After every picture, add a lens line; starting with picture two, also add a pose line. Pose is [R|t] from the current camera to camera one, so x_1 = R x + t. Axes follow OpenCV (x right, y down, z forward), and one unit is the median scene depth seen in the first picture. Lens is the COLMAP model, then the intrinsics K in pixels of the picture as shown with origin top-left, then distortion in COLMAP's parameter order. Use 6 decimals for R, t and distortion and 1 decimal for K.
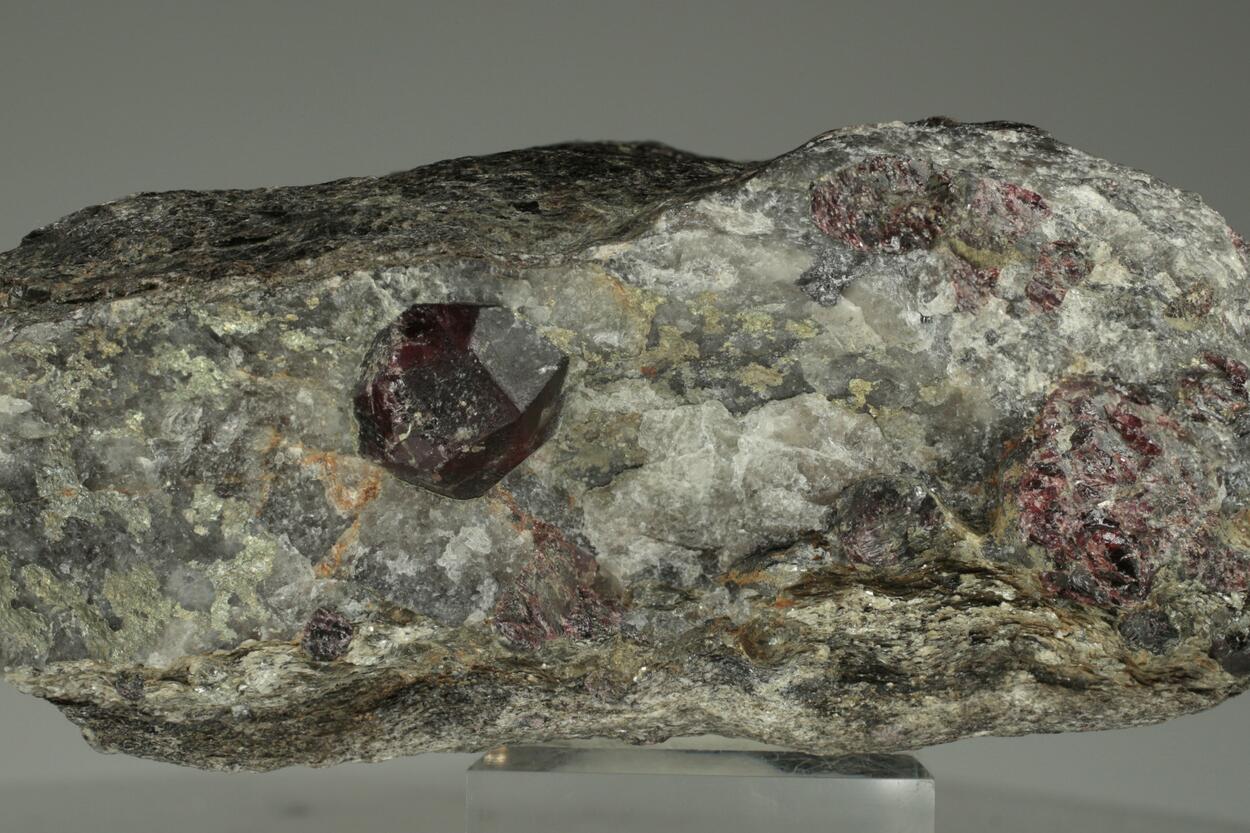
lens RADIAL K [[6275.5, 0, 625.0], [0, 6275.5, 416.5], [0, 0, 1]] dist [0.055368, 5.546333]
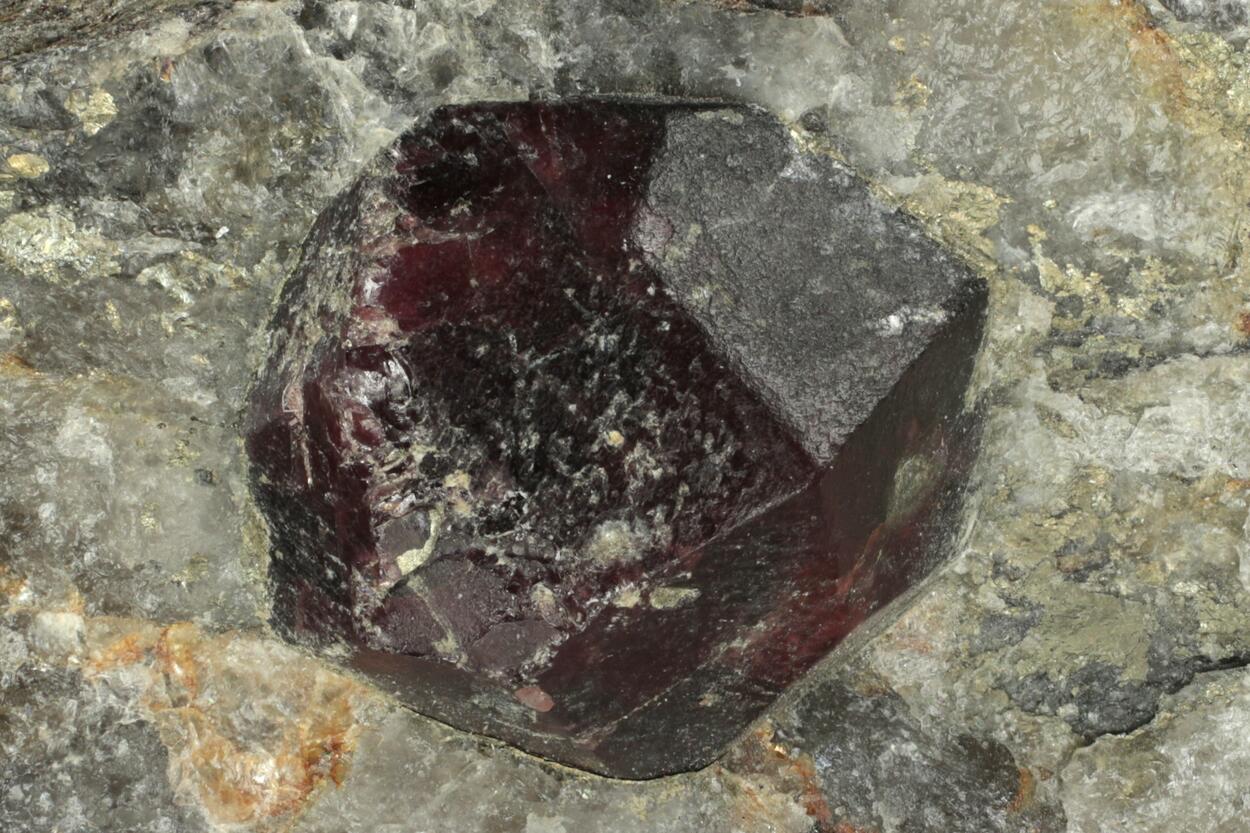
lens RADIAL K [[6275.5, 0, 625.0], [0, 6275.5, 416.5], [0, 0, 1]] dist [0.055368, 5.546333]
pose [[0.990310, -0.033993, -0.134649, 0.013620], [0.021700, 0.995547, -0.091739, 0.023364], [0.137168, 0.087928, 0.986638, 0.713311]]
